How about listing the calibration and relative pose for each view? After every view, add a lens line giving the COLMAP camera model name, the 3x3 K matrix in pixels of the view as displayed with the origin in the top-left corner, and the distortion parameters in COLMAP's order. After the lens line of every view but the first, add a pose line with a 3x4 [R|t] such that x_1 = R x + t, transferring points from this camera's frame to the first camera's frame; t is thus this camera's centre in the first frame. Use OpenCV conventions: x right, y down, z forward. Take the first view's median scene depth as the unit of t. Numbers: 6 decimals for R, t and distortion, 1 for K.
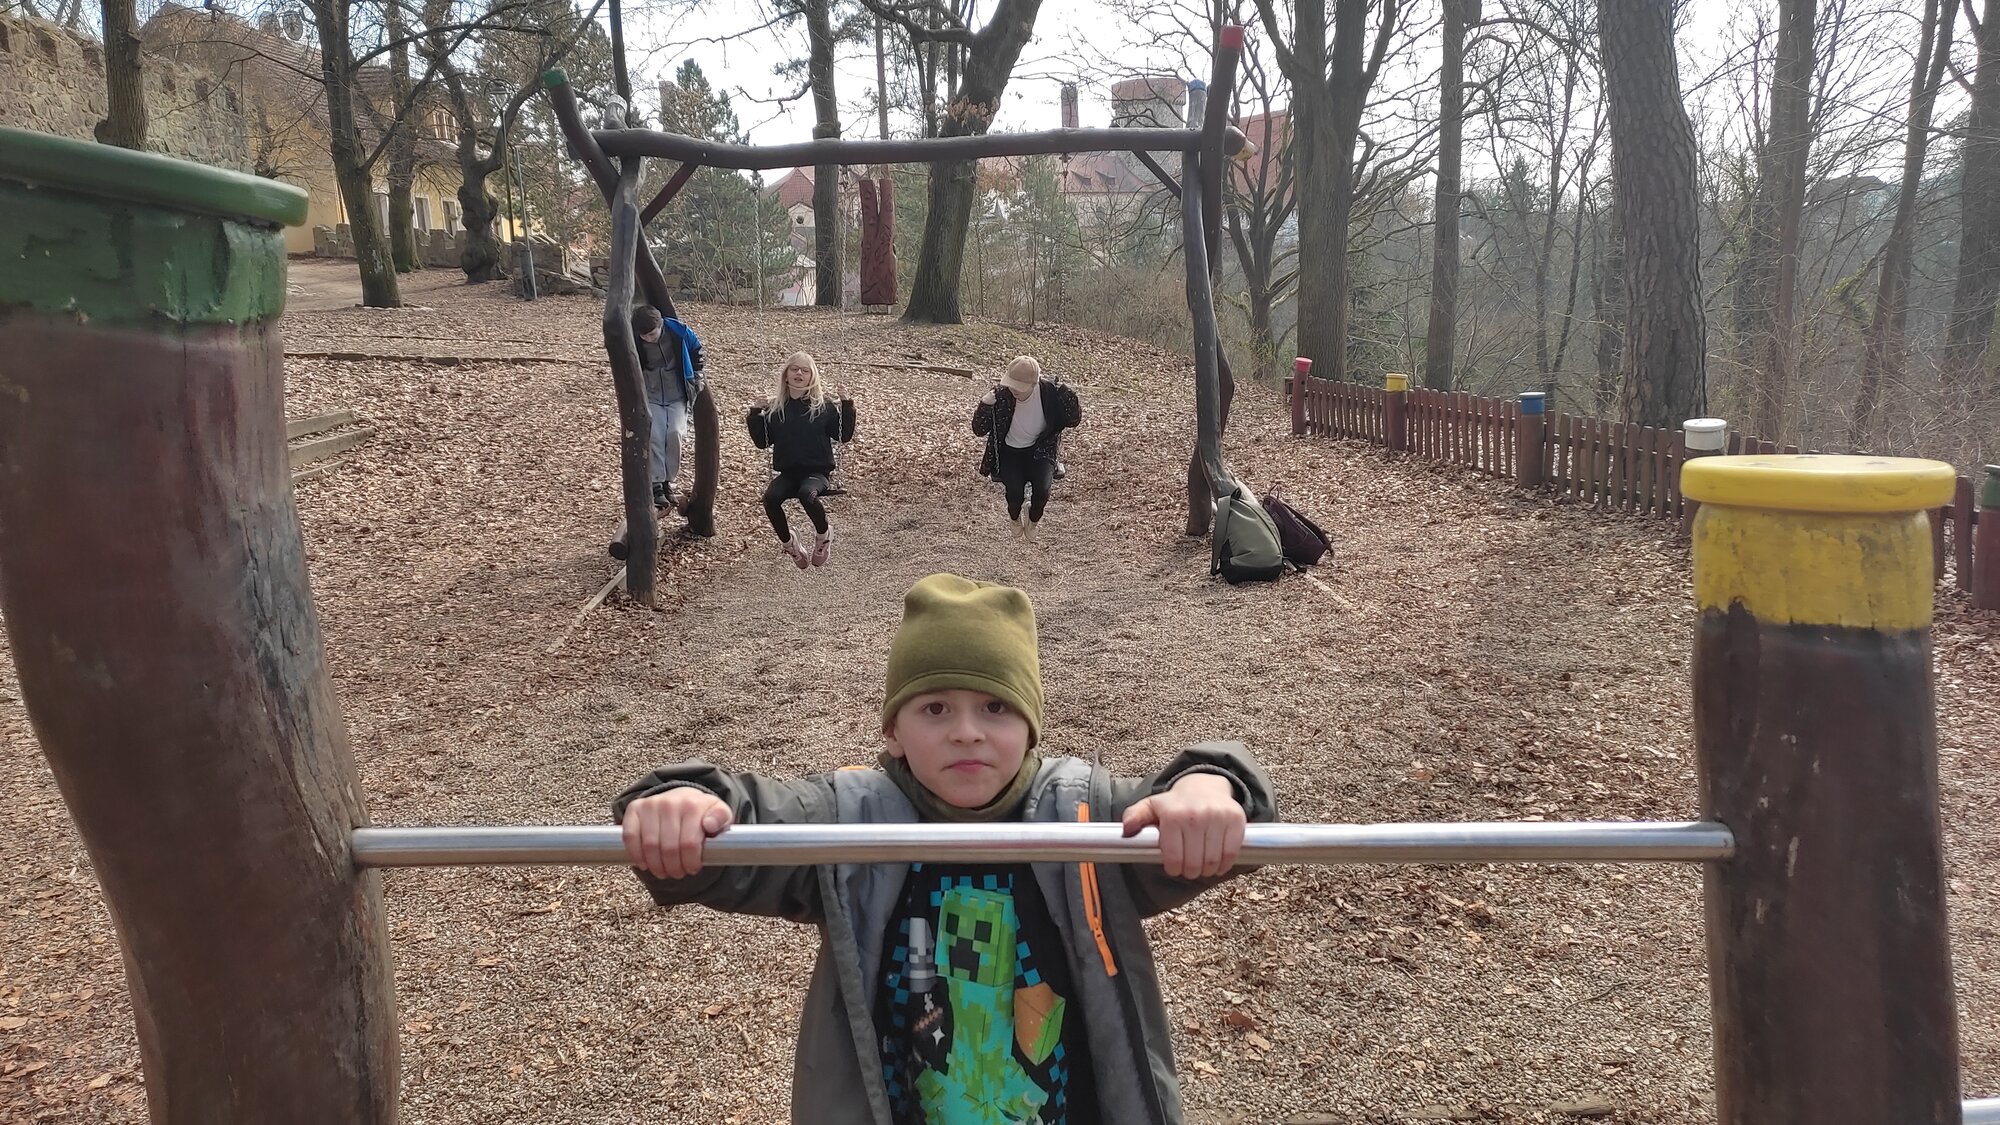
lens RADIAL K [[1481.0, 0, 1000.0], [0, 1481.0, 562.5], [0, 0, 1]] dist [0.096698, -0.098082]
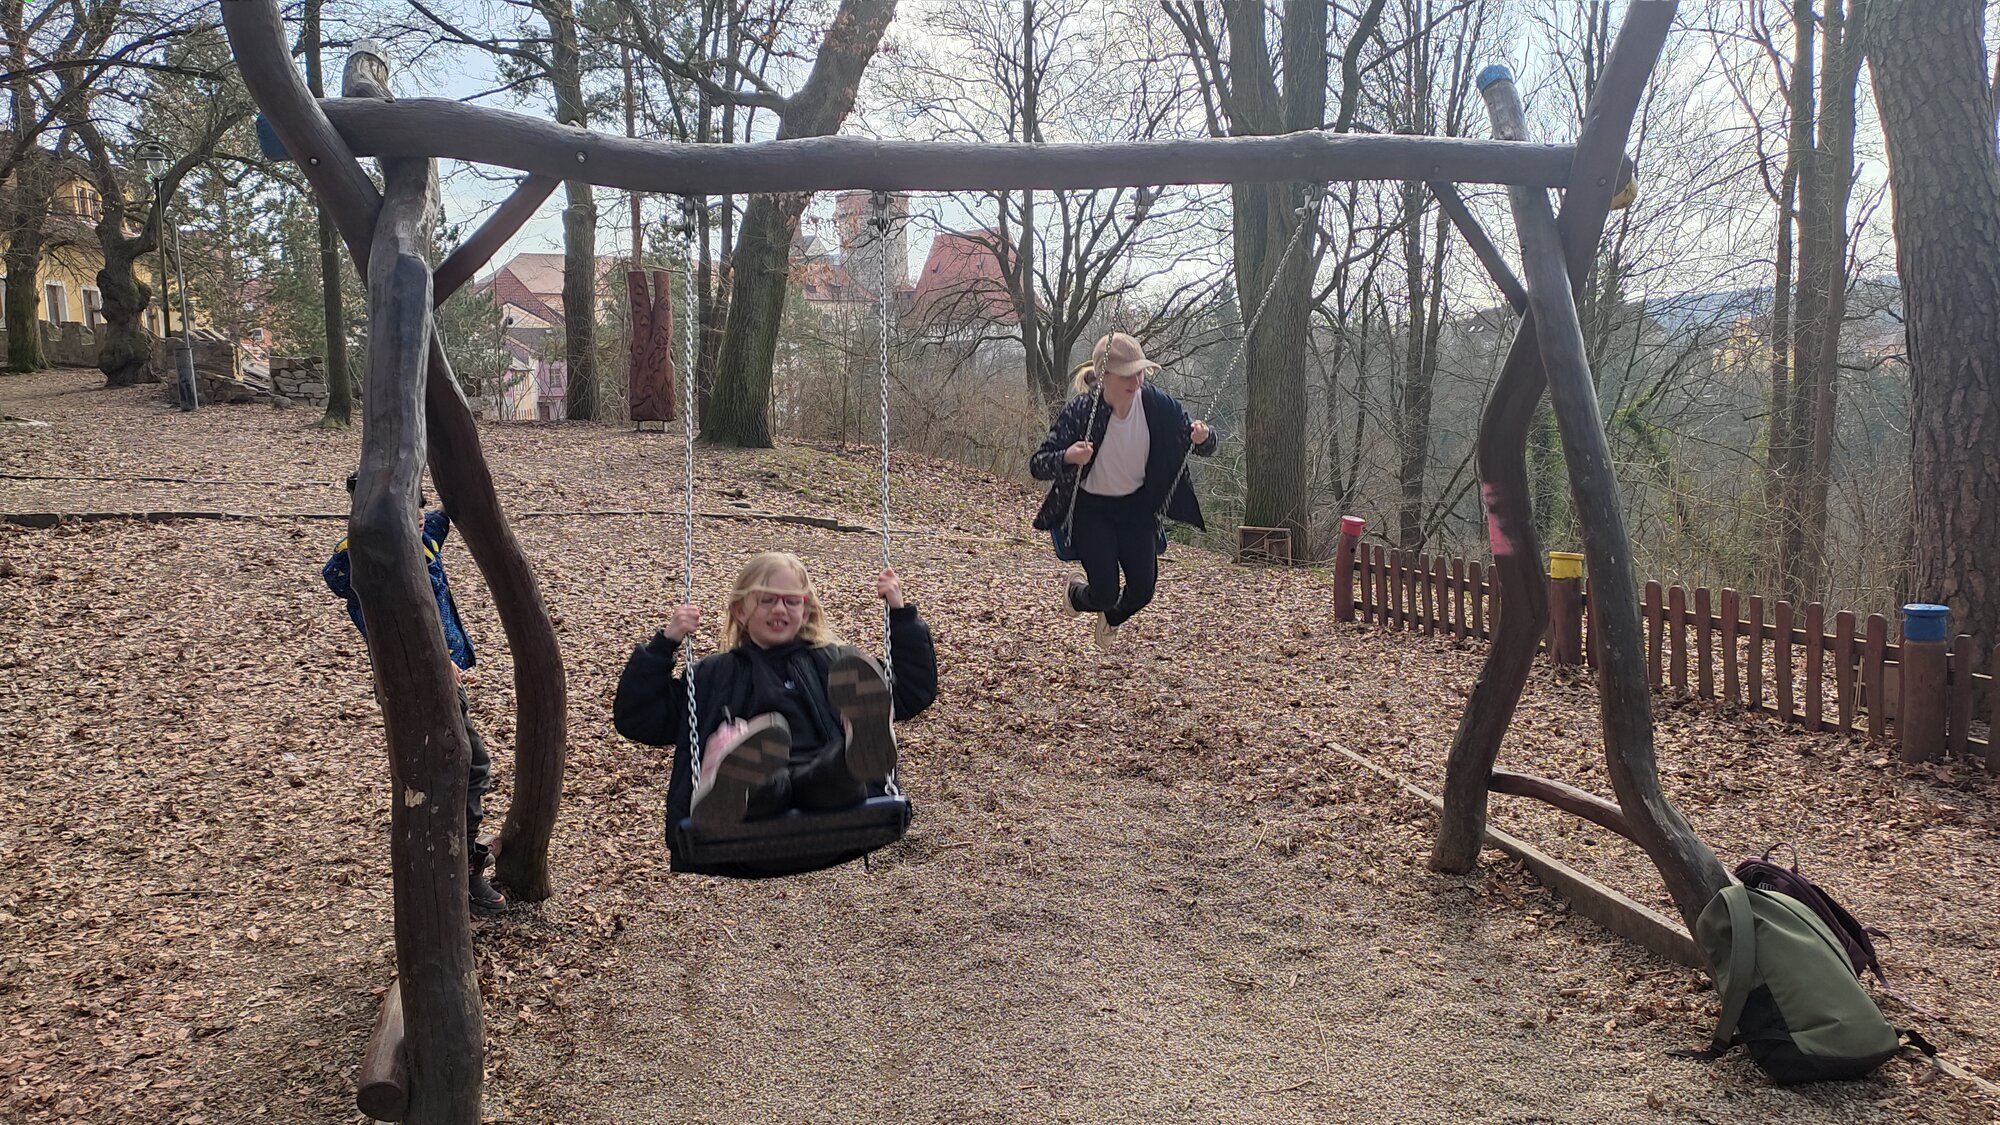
lens RADIAL K [[1481.0, 0, 1000.0], [0, 1481.0, 562.5], [0, 0, 1]] dist [0.096698, -0.098082]
pose [[0.982315, -0.009747, 0.186982, -0.048466], [0.022911, 0.997397, -0.068369, -0.034554], [-0.185829, 0.071444, 0.979981, 0.162530]]
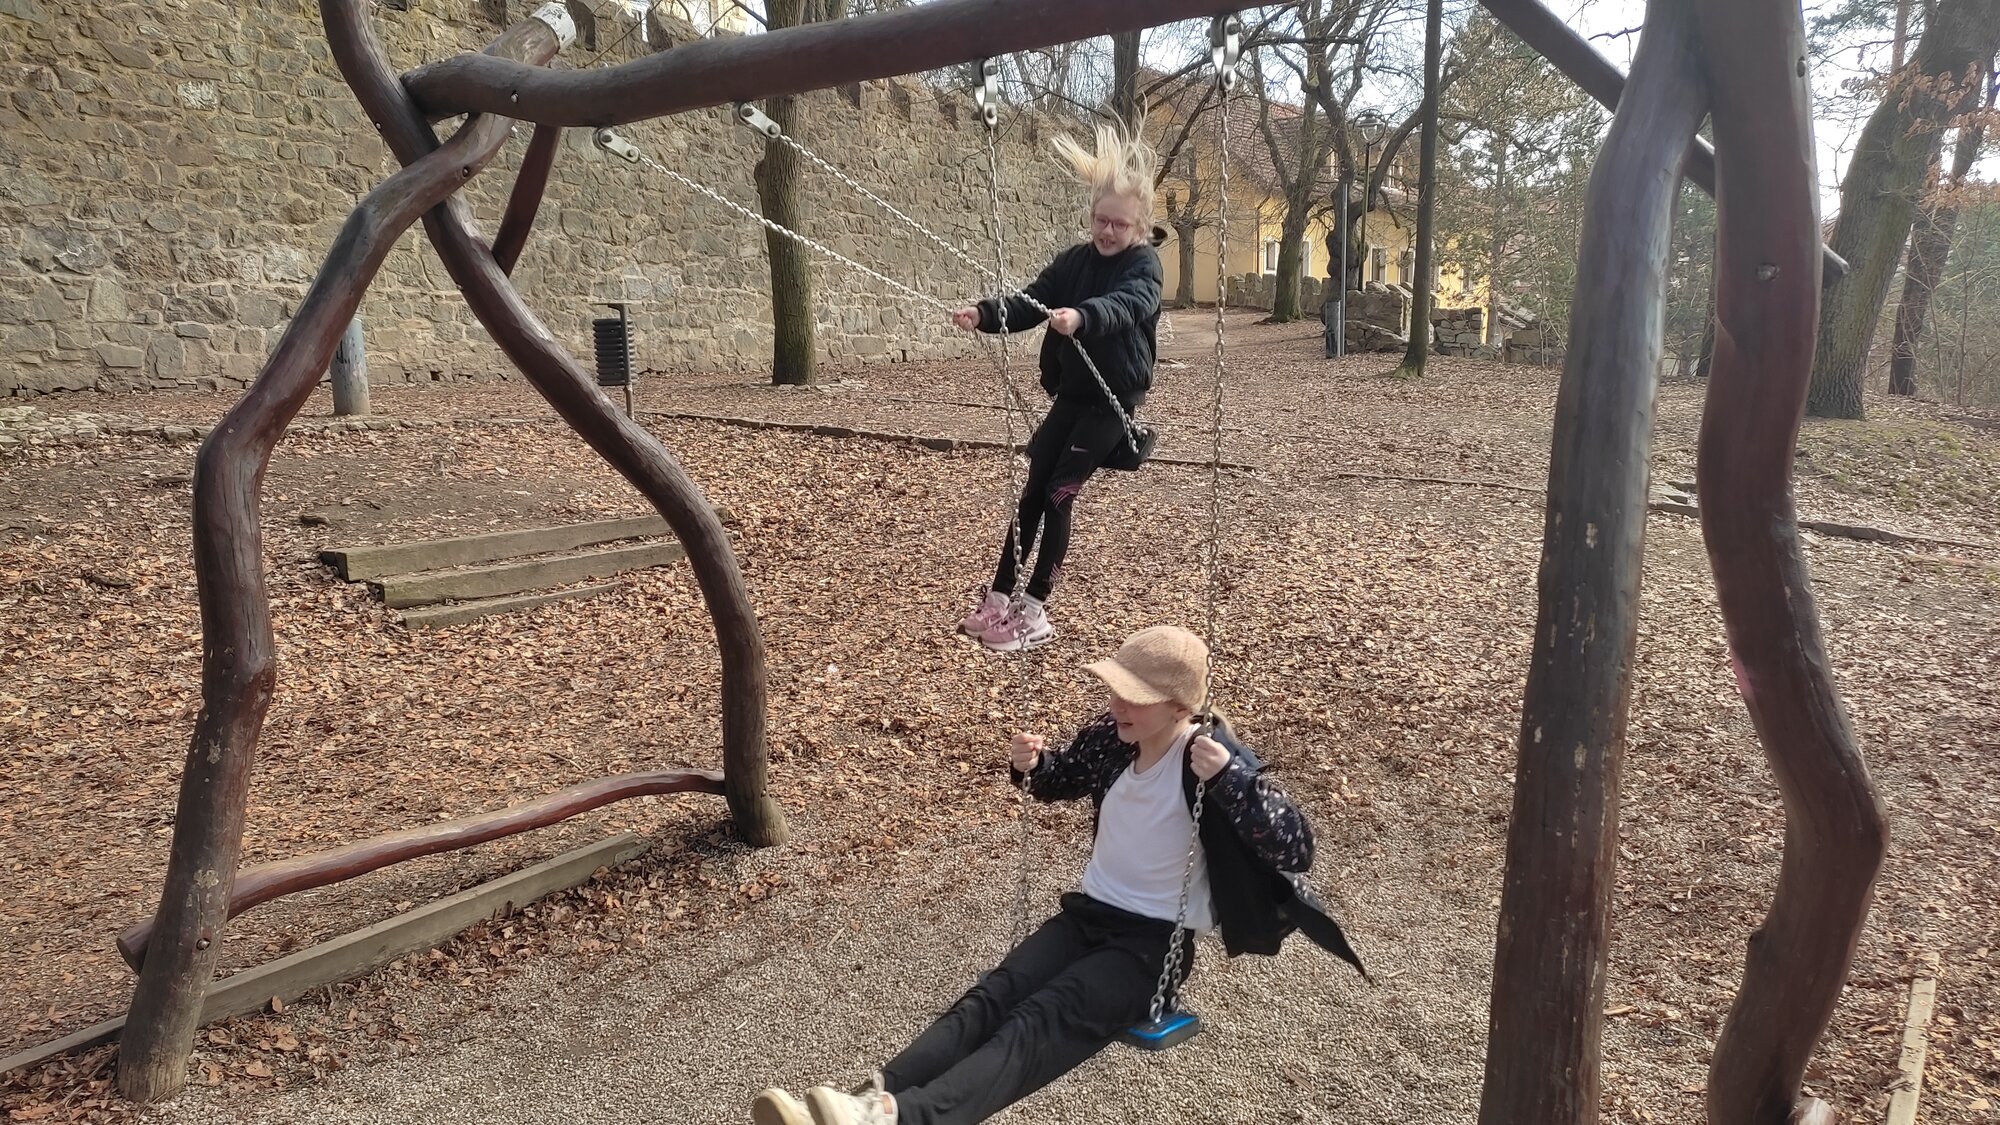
lens RADIAL K [[1501.3, 0, 937.1], [0, 1501.3, 562.9], [0, 0, 1]] dist [0.003499, 0.001587]
pose [[0.777245, 0.120971, -0.617459, 0.059916], [-0.140175, 0.989972, 0.017504, -0.048096], [0.613385, 0.072948, 0.786408, 0.220744]]
